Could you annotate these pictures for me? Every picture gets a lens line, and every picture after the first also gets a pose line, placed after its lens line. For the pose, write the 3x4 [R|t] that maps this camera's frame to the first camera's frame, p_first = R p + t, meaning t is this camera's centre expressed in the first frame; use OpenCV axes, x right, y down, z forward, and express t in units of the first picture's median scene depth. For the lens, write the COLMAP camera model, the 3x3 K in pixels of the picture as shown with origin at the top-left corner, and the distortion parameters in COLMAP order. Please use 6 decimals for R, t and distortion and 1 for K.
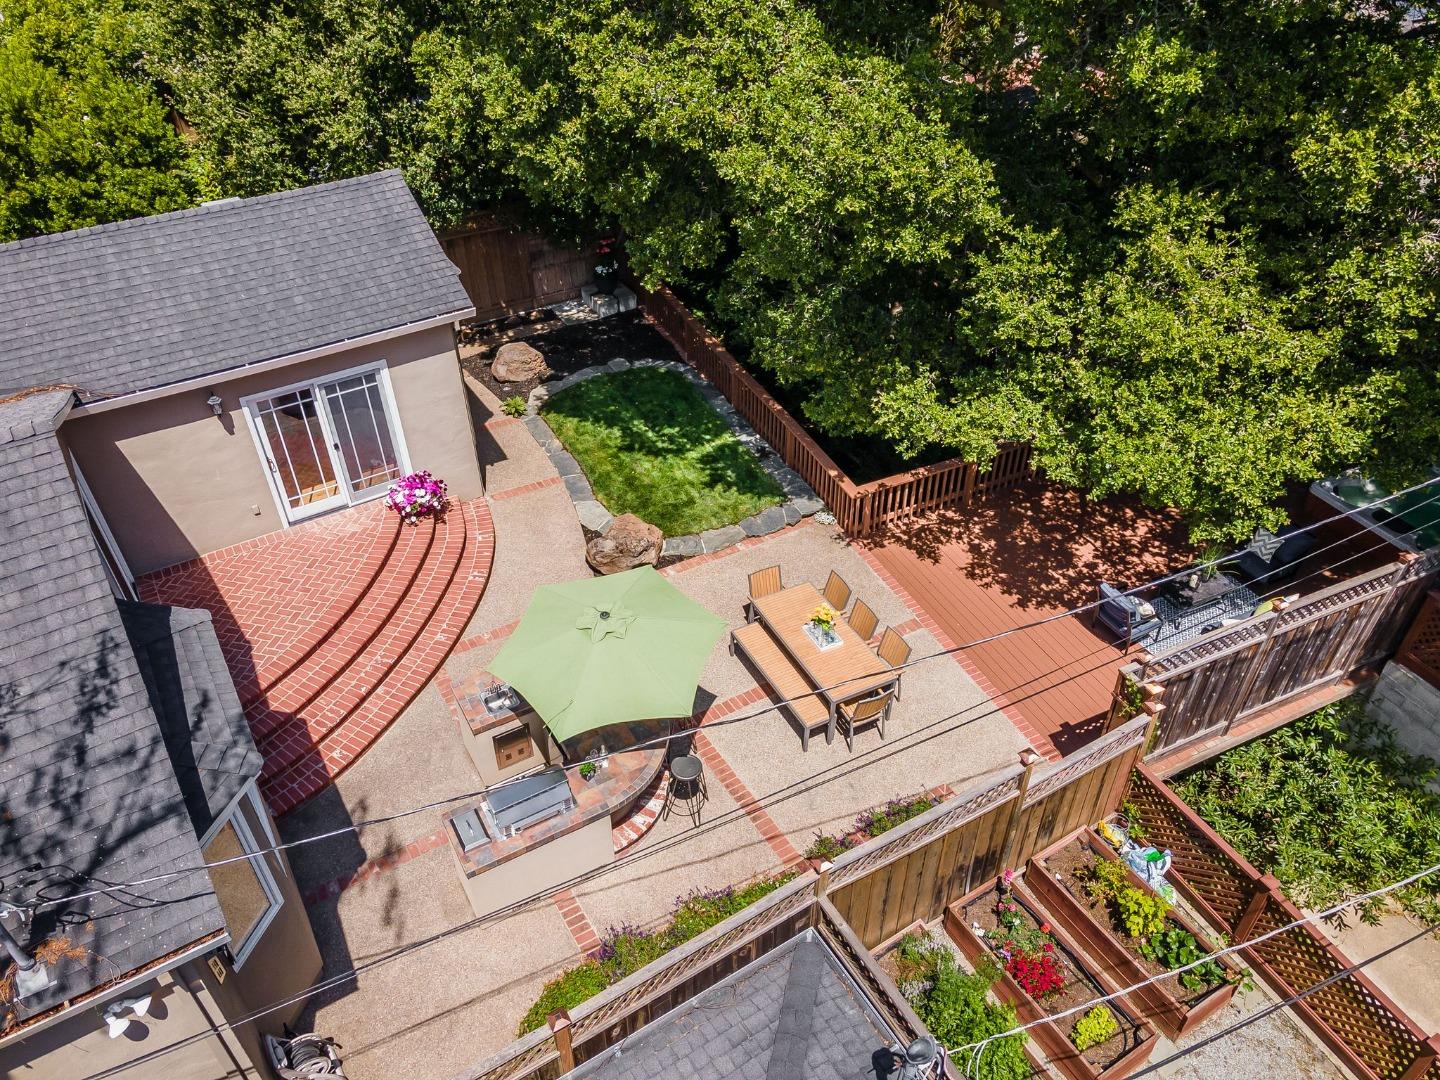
lens RADIAL K [[1048.7, 0, 723.9], [0, 1048.7, 541.5], [0, 0, 1]] dist [0.016339, 0.039105]
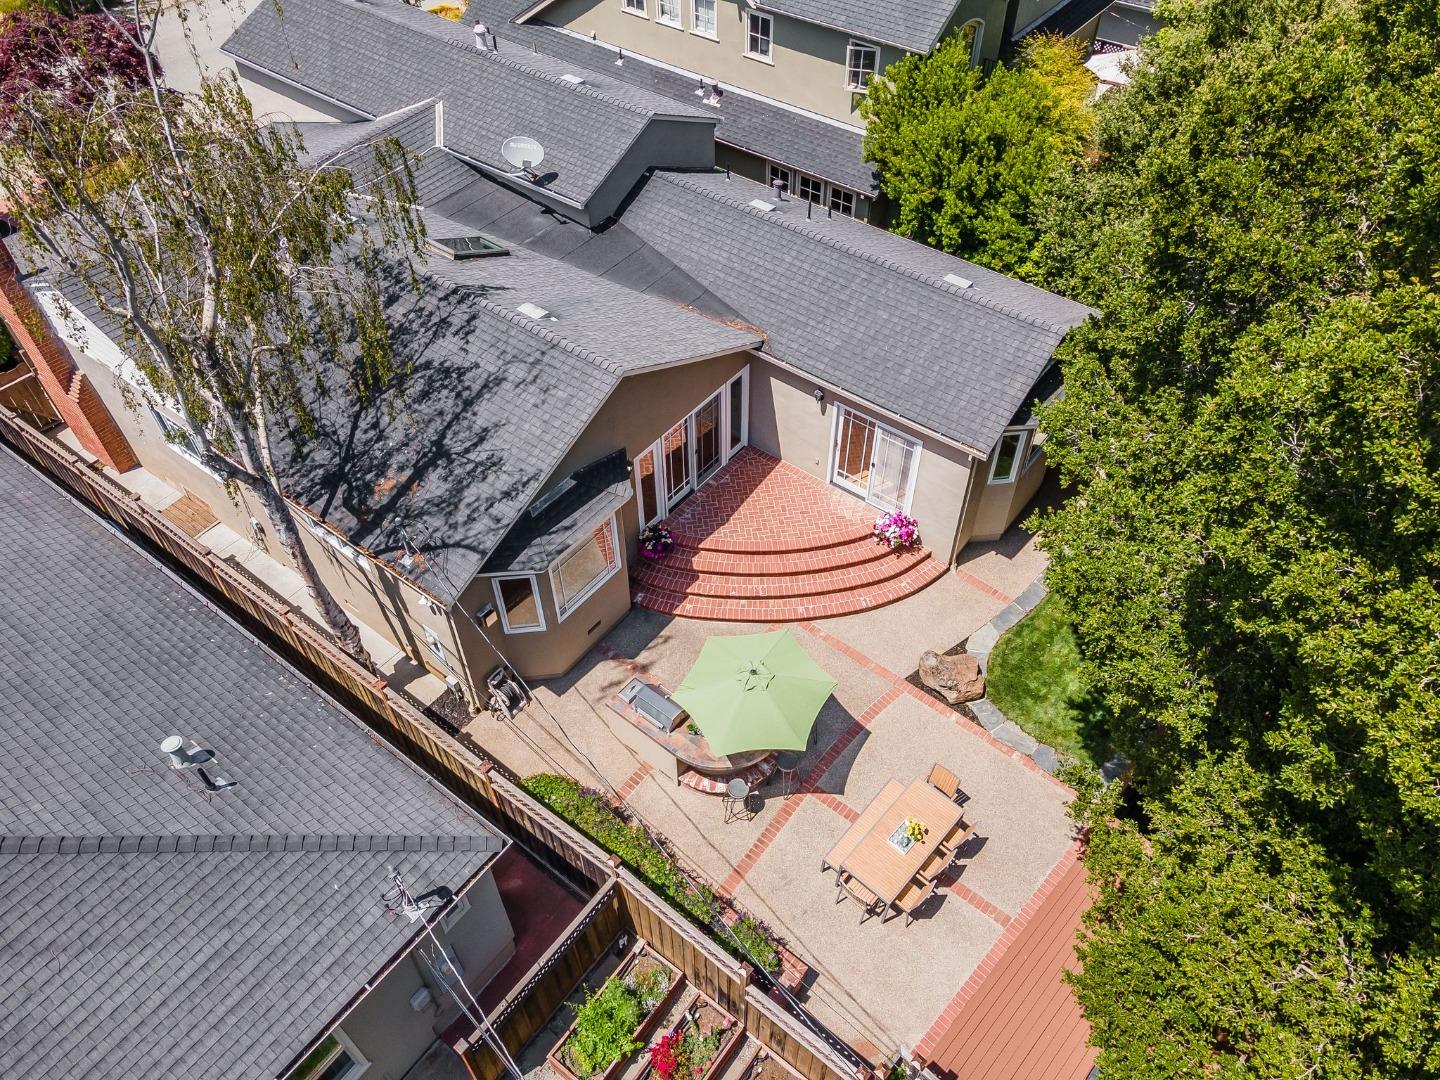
lens RADIAL K [[1048.7, 0, 723.9], [0, 1048.7, 541.5], [0, 0, 1]] dist [0.016339, 0.039105]
pose [[0.354199, 0.688914, -0.632408, 0.542142], [-0.589380, 0.689489, 0.420995, -0.523268], [0.726067, 0.223613, 0.650249, -0.014859]]
